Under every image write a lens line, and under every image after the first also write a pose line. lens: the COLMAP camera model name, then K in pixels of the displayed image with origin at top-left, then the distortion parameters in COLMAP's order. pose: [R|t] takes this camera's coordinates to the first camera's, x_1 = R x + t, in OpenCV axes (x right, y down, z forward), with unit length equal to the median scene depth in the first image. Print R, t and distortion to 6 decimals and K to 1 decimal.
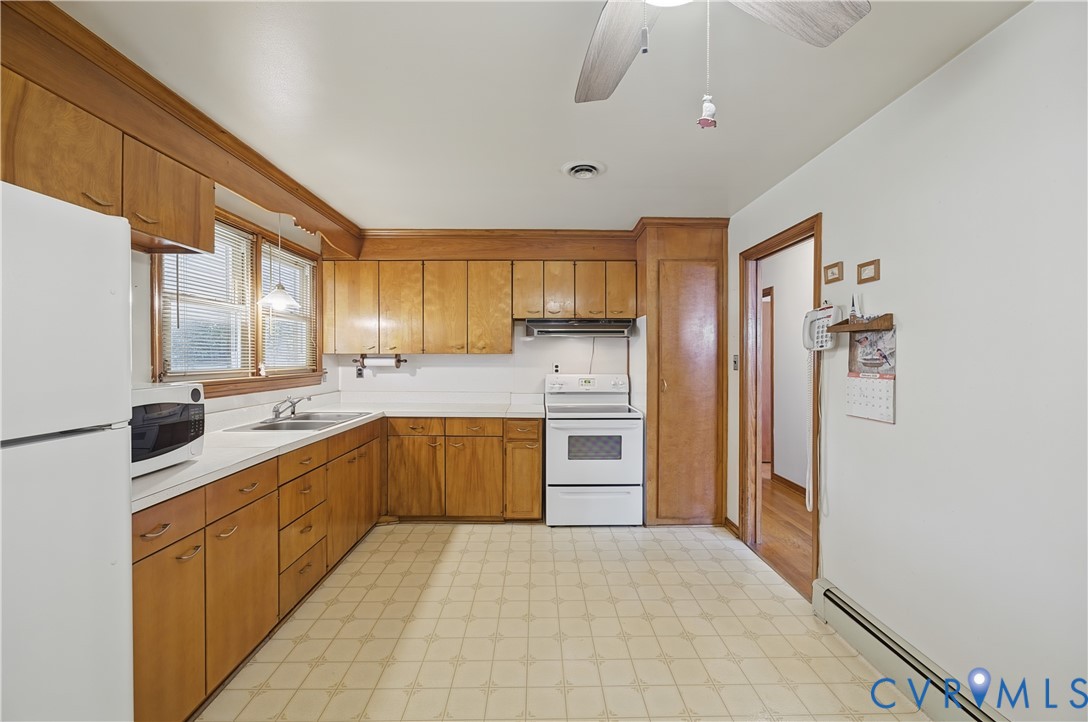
lens RADIAL K [[432.7, 0, 545.3], [0, 432.7, 358.9], [0, 0, 1]] dist [-0.002947, 0.000639]
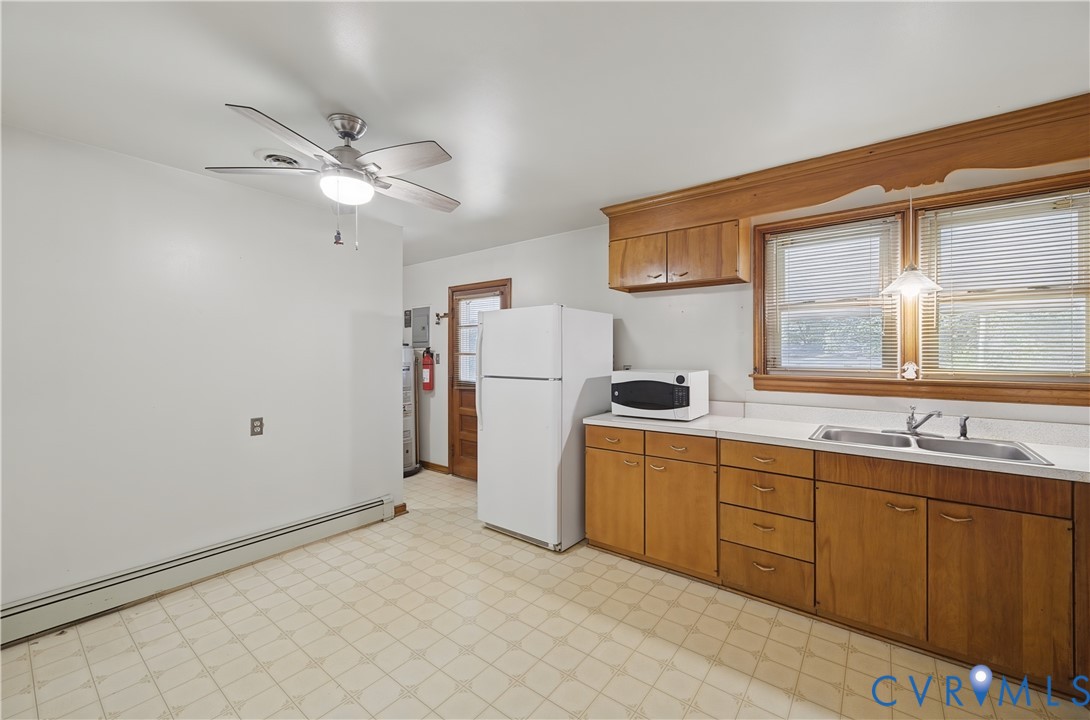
lens RADIAL K [[433.5, 0, 545.6], [0, 433.5, 353.9], [0, 0, 1]] dist [-0.002947, 0.000639]
pose [[-0.631253, -0.002065, -0.775574, 0.367427], [-0.006485, 0.999976, 0.002615, -0.004772], [0.775550, 0.006680, -0.631251, 0.835102]]
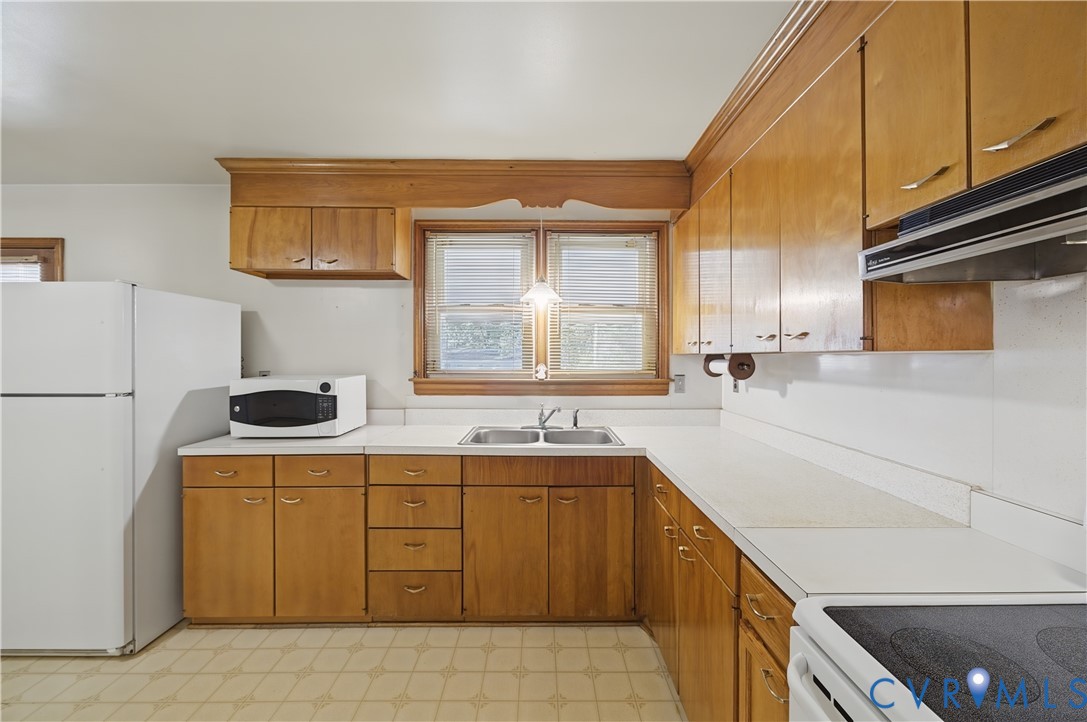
lens RADIAL K [[432.3, 0, 545.4], [0, 432.3, 358.9], [0, 0, 1]] dist [-0.002947, 0.000639]
pose [[-0.012335, 0.002525, -0.999921, 0.242653], [-0.007379, 0.999969, 0.002616, -0.005008], [0.999897, 0.007411, -0.012316, 0.867357]]
